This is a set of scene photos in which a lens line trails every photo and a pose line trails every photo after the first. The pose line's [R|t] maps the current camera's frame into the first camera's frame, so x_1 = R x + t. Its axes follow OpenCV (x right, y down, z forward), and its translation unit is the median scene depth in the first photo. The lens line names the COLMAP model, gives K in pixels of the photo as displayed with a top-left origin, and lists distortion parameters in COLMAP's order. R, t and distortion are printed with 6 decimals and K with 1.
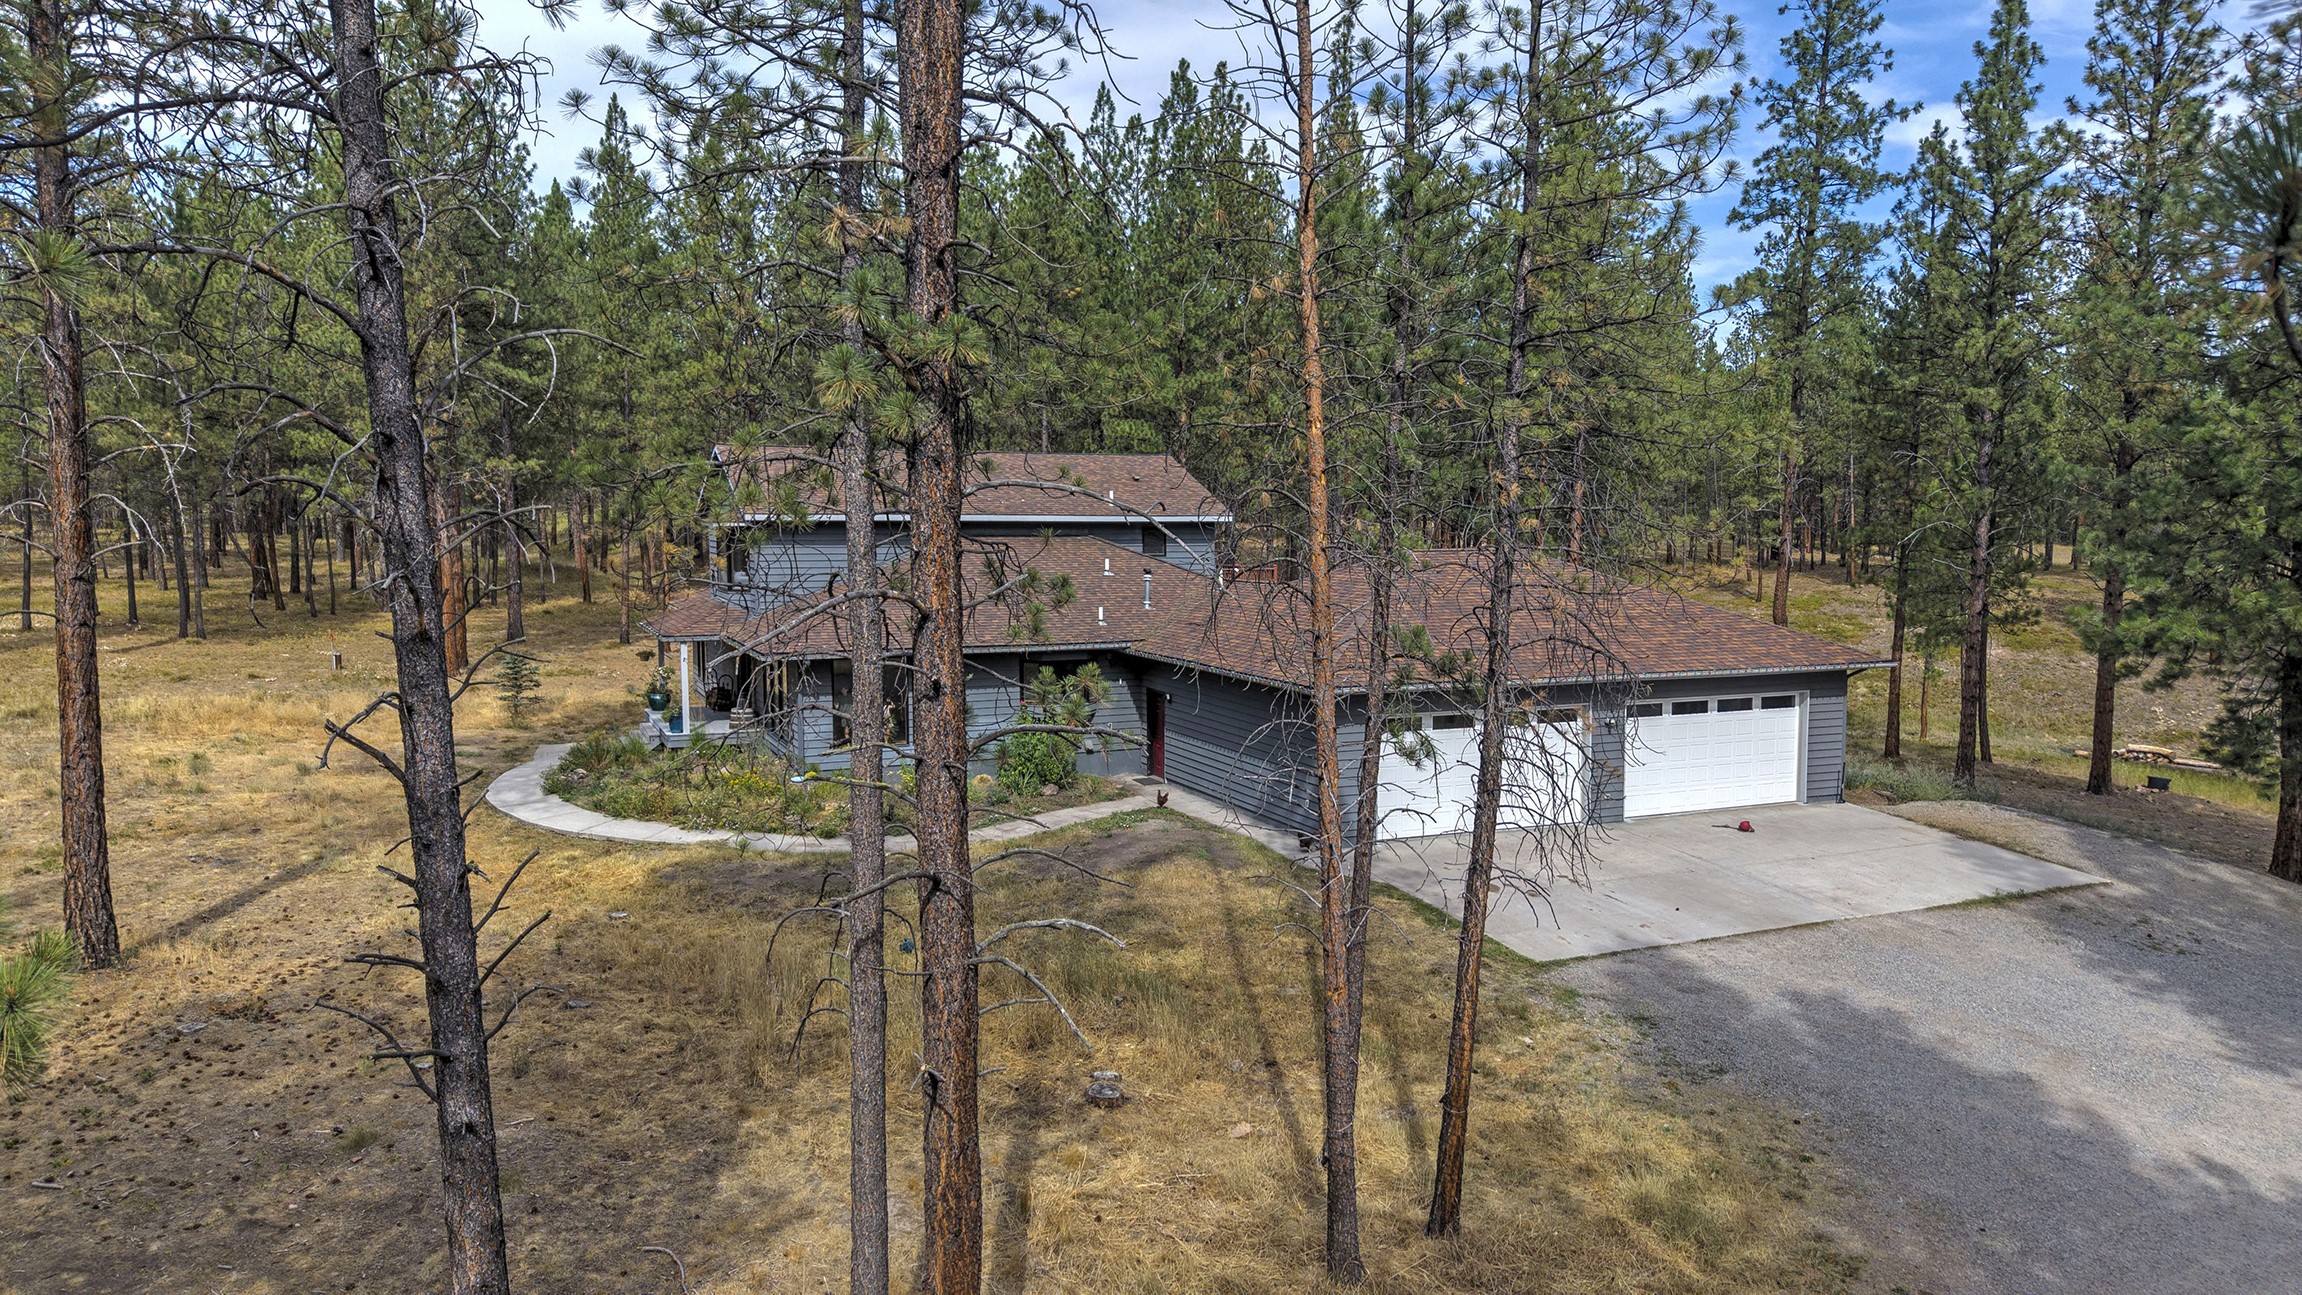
lens RADIAL K [[1550.0, 0, 1165.8], [0, 1550.0, 606.2], [0, 0, 1]] dist [0.001298, -0.001763]
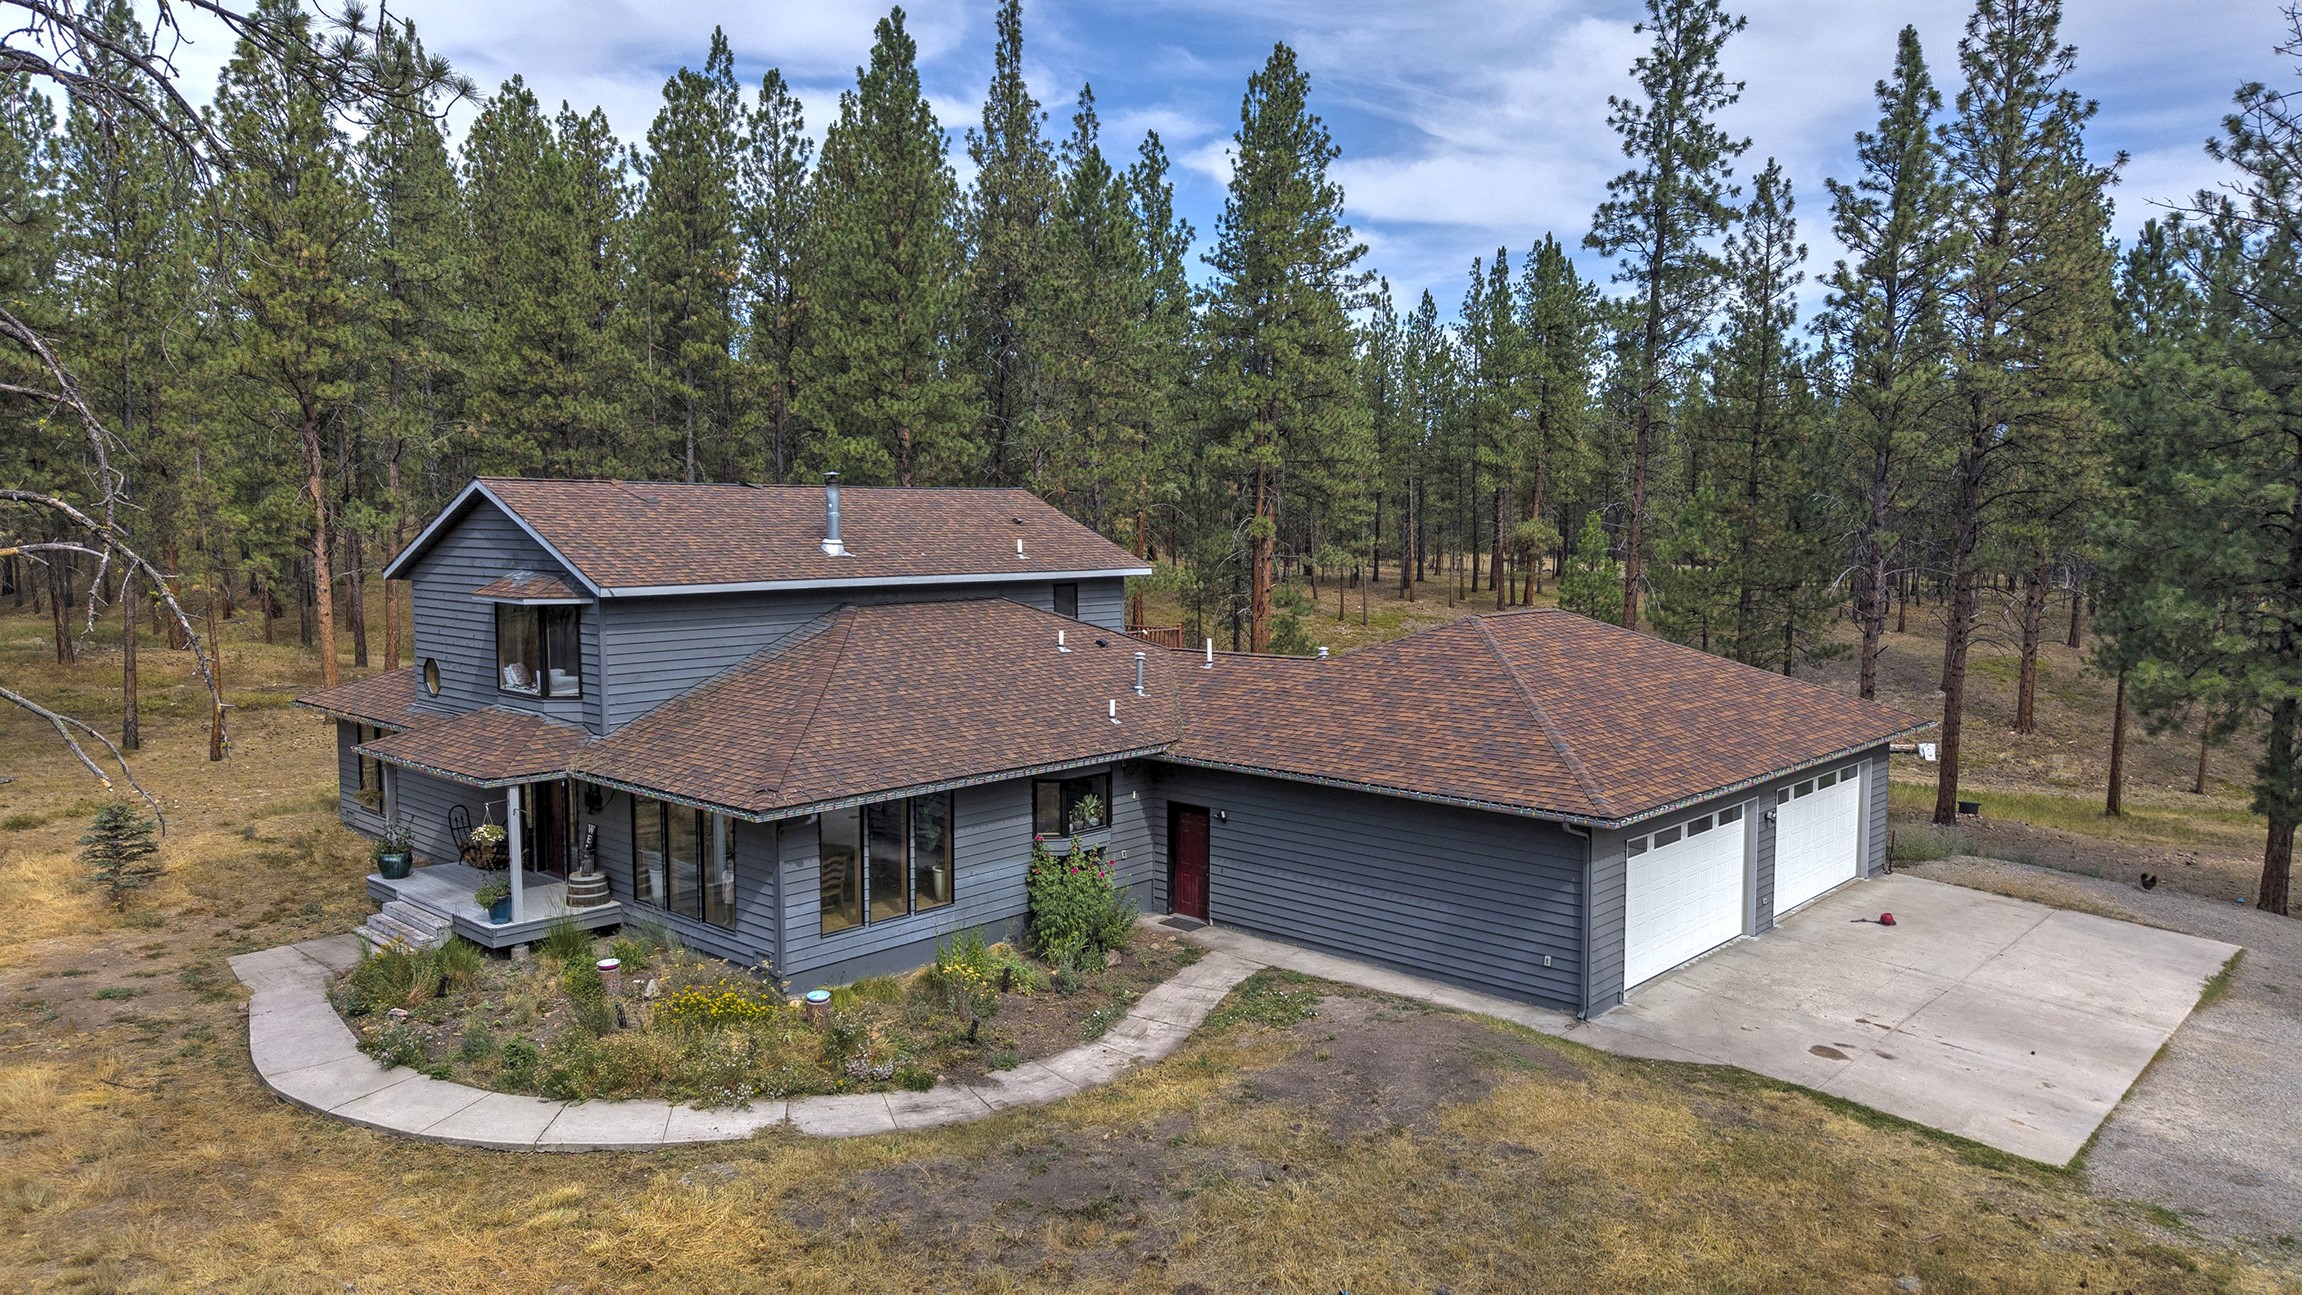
lens RADIAL K [[1550.0, 0, 1165.8], [0, 1550.0, 606.2], [0, 0, 1]] dist [0.001298, -0.001763]
pose [[0.920304, -0.023750, 0.390483, -0.332307], [0.025035, 0.999685, 0.001801, -0.048119], [-0.390403, 0.008118, 0.920608, 0.308305]]
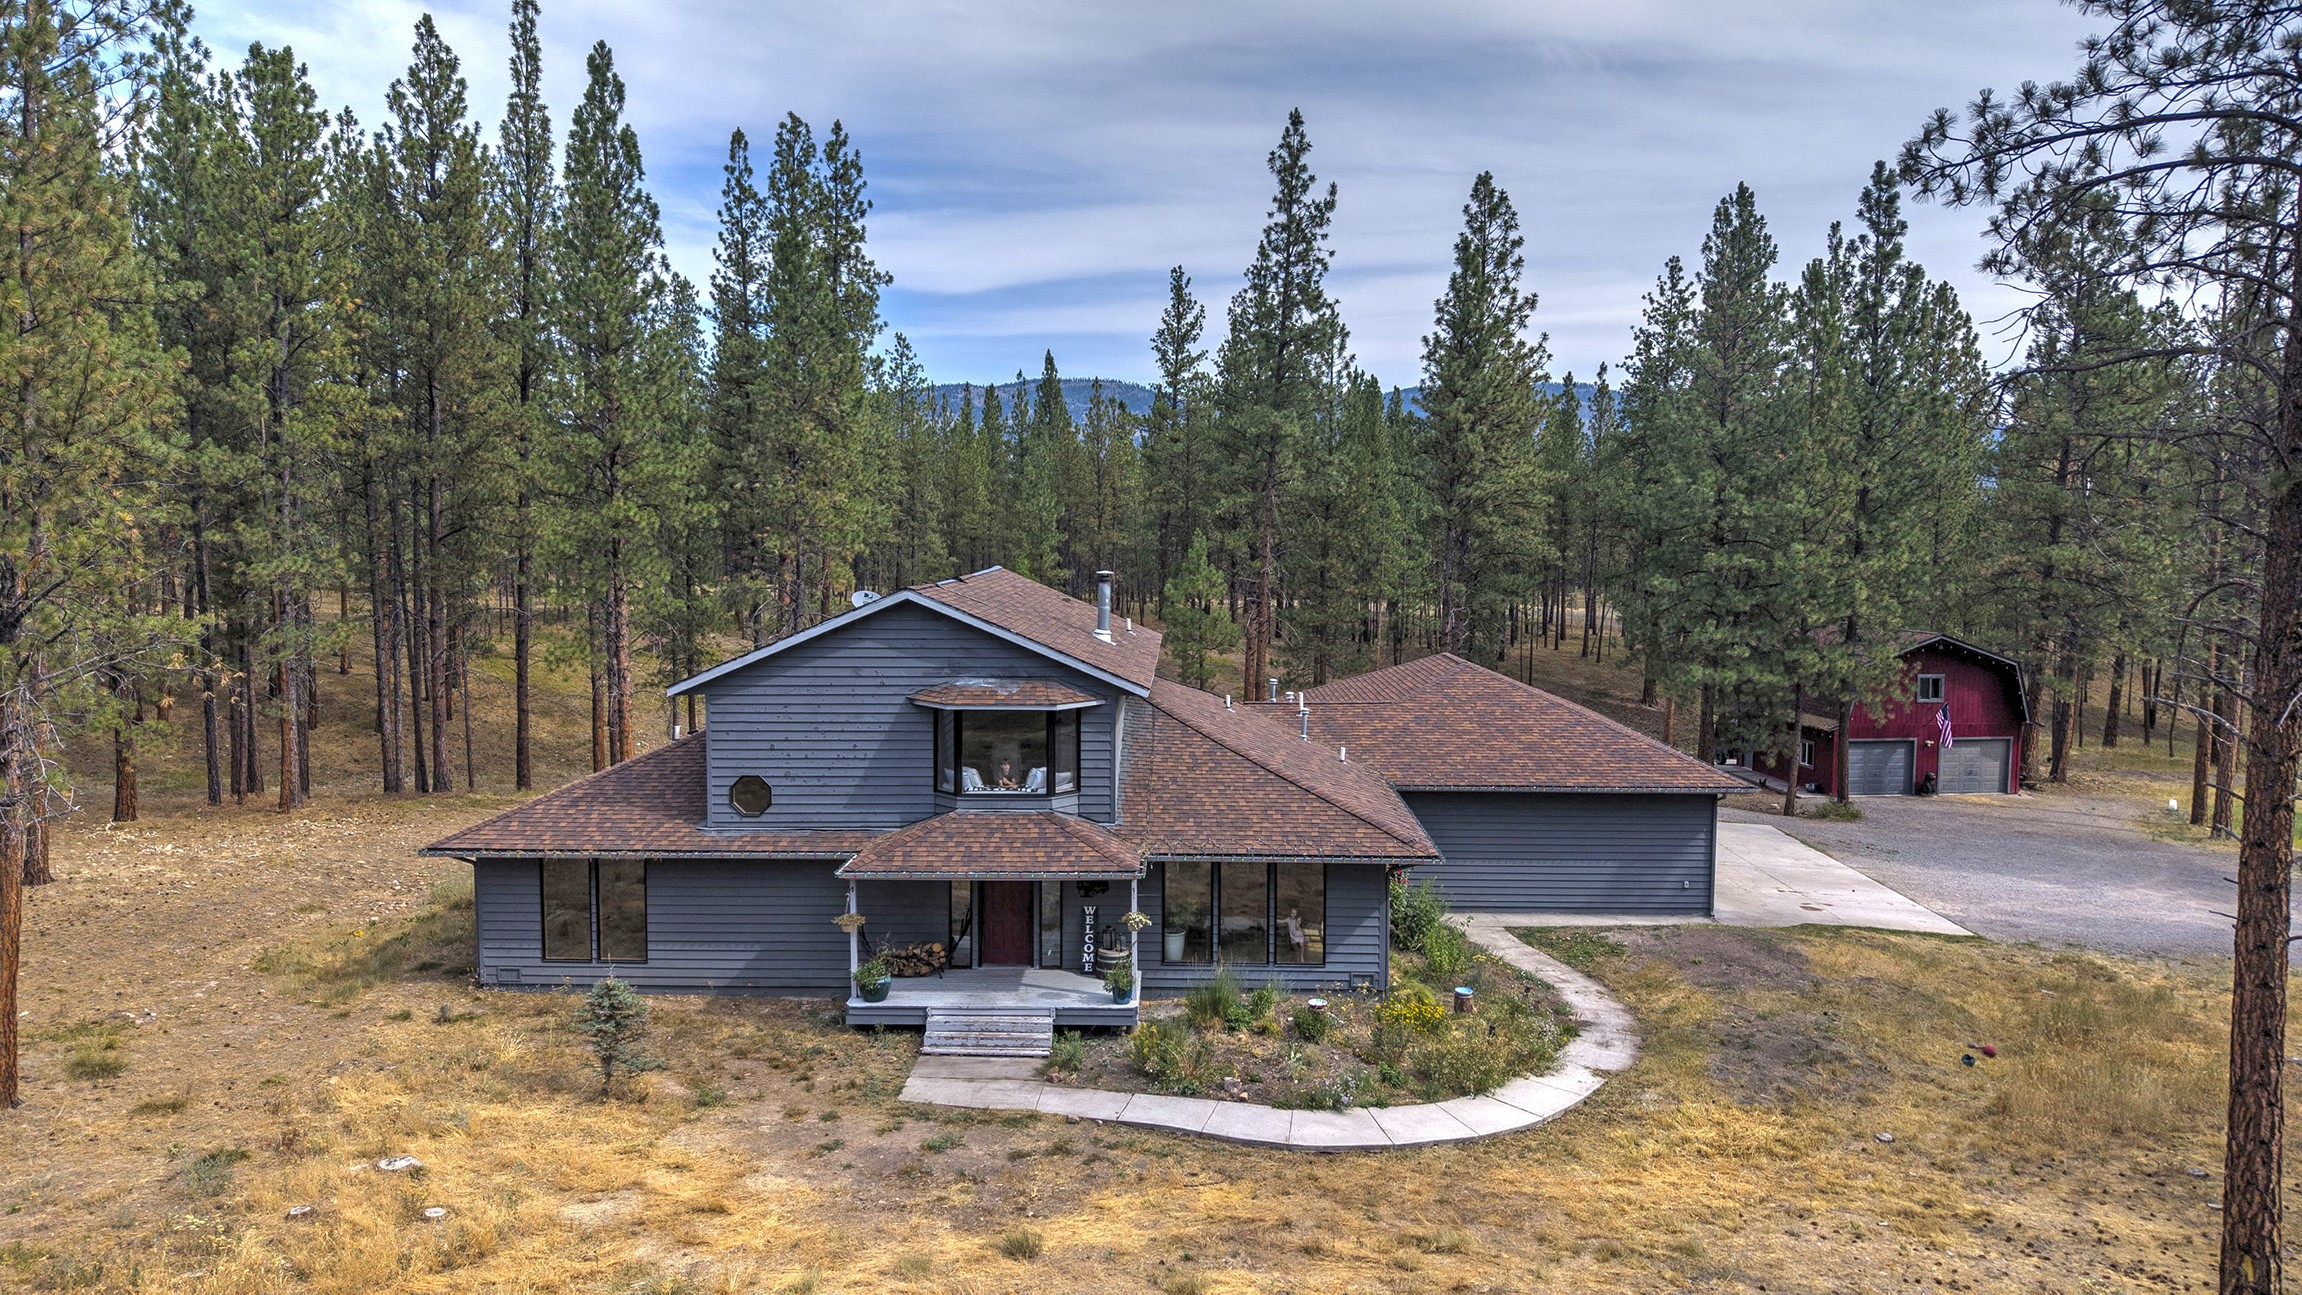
lens RADIAL K [[1542.1, 0, 1151.0], [0, 1542.1, 647.5], [0, 0, 1]] dist [0.006625, -0.003342]
pose [[0.443498, -0.072433, 0.893344, -0.995931], [0.061860, 0.996826, 0.050112, -0.121618], [-0.894138, 0.033038, 0.446571, 0.721230]]
